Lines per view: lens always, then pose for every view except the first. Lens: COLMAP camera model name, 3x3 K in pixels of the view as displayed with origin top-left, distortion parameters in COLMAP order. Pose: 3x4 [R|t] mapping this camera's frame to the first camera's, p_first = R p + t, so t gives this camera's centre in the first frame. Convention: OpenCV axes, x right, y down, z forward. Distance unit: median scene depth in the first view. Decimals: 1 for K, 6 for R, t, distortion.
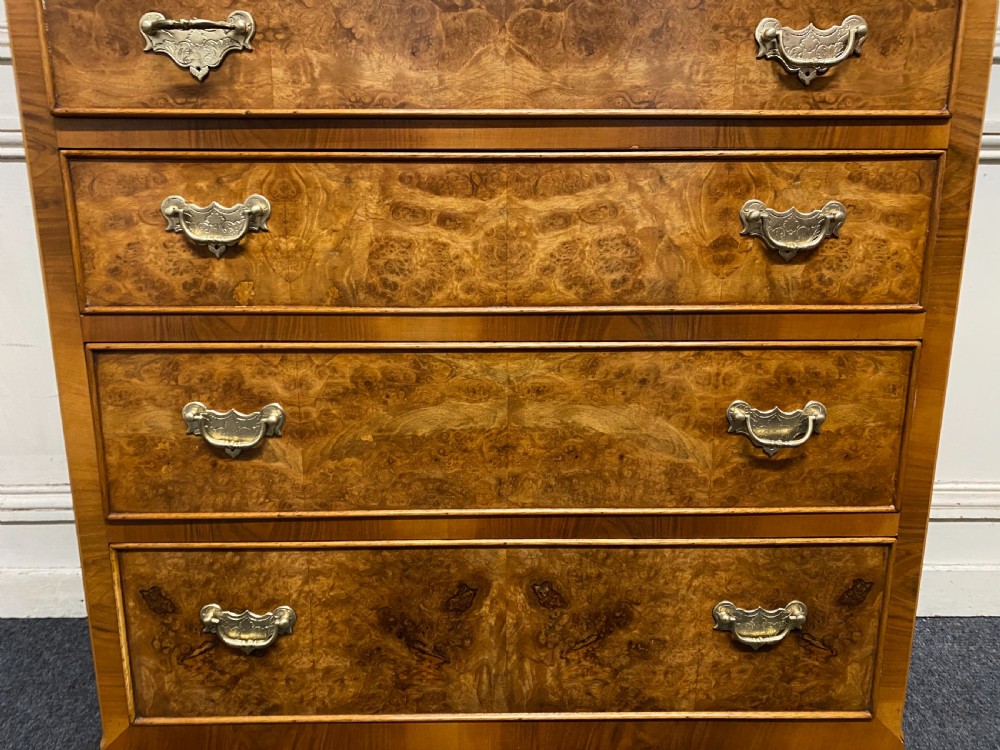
lens RADIAL K [[784.1, 0, 500.0], [0, 784.1, 375.0], [0, 0, 1]] dist [0.015609, -0.007803]
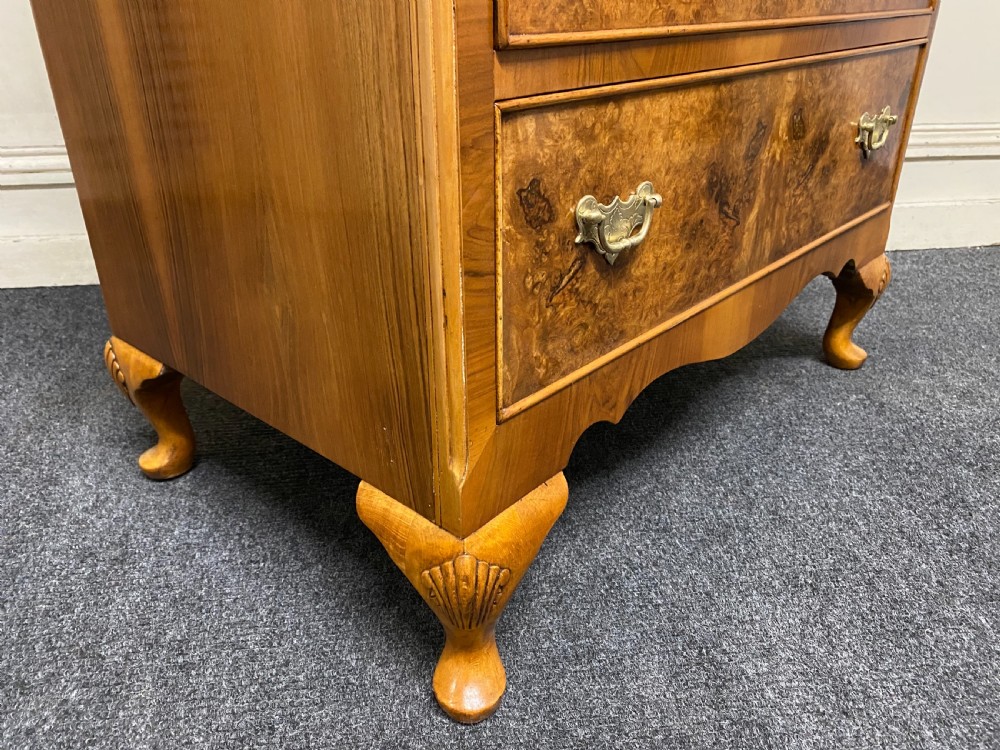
lens RADIAL K [[764.3, 0, 500.4], [0, 764.3, 392.4], [0, 0, 1]] dist [-0.004415, -0.004116]
pose [[0.670237, -0.341658, 0.658827, -1.000891], [0.175744, 0.935548, 0.306373, 0.261790], [-0.721039, -0.089558, 0.687082, 0.657290]]
